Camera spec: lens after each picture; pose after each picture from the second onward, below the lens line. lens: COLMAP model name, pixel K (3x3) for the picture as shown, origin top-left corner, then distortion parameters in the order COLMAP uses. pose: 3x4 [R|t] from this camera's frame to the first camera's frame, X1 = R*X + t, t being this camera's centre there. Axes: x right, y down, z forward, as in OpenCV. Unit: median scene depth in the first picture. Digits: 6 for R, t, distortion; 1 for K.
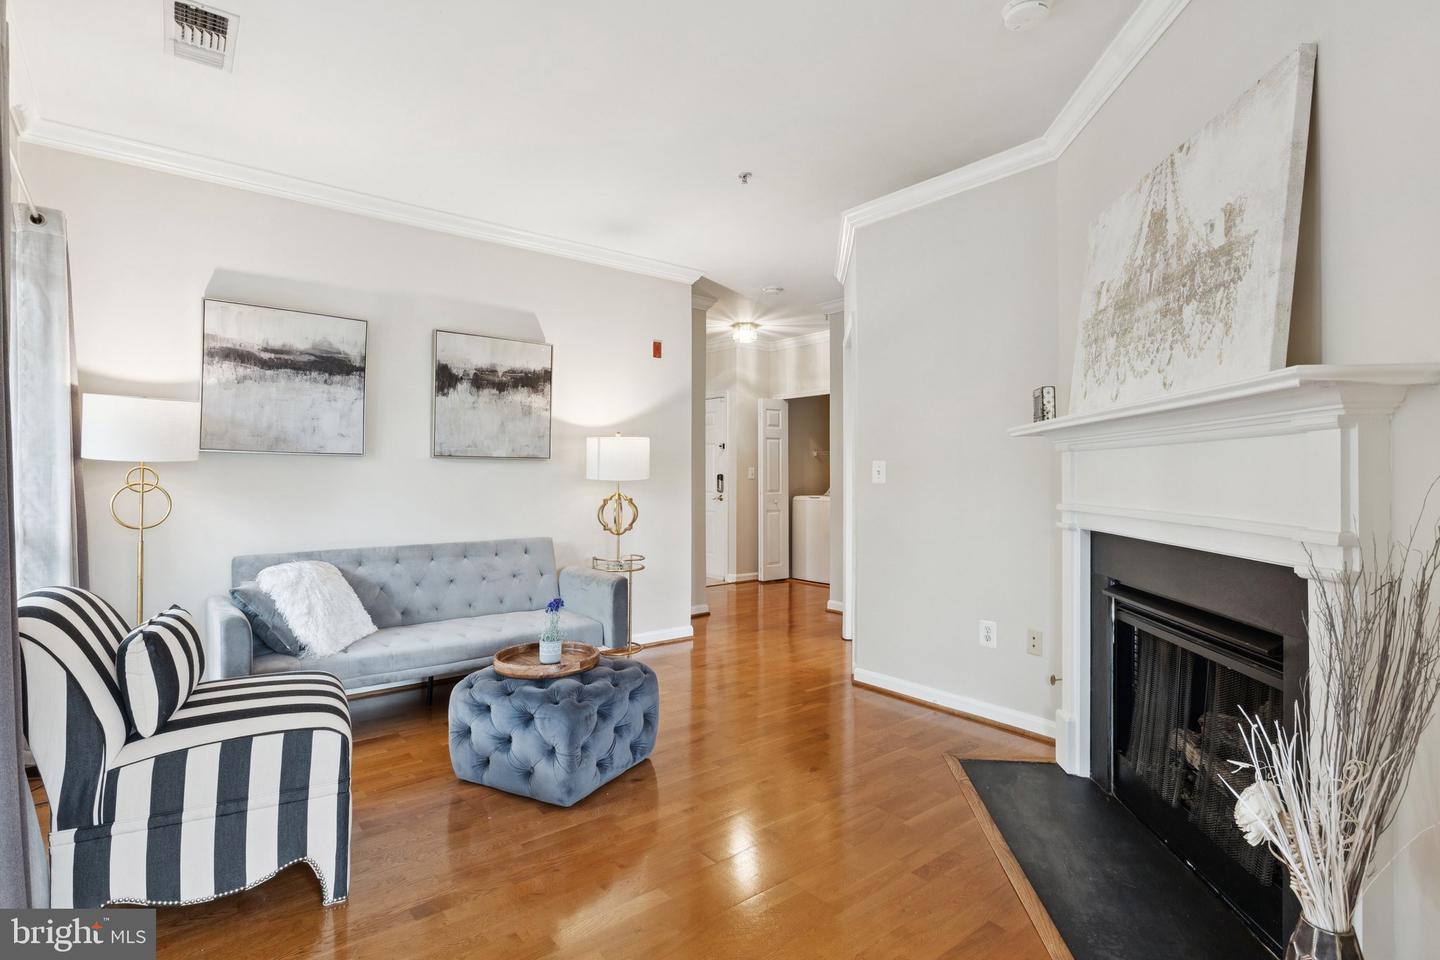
lens RADIAL K [[706.5, 0, 750.9], [0, 706.5, 473.5], [0, 0, 1]] dist [-0.000447, 0.000375]
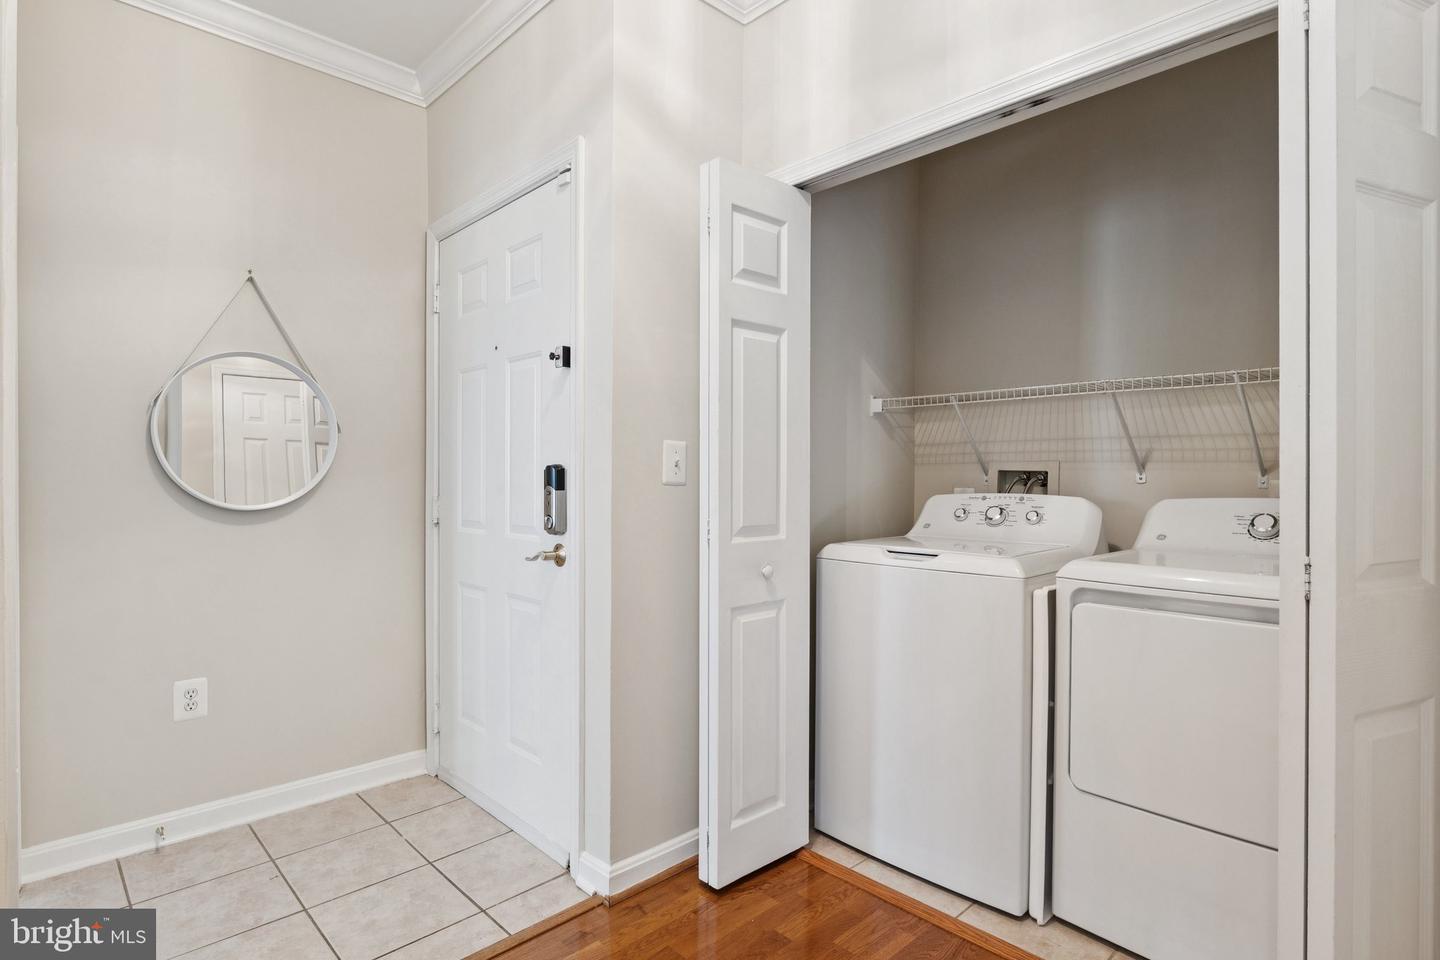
lens RADIAL K [[737.2, 0, 725.5], [0, 737.2, 486.4], [0, 0, 1]] dist [-0.004492, -0.000312]
pose [[0.998949, 0.001862, 0.045799, 0.007609], [-0.002392, 0.999931, 0.011522, 0.005772], [-0.045775, -0.011619, 0.998884, 0.724005]]
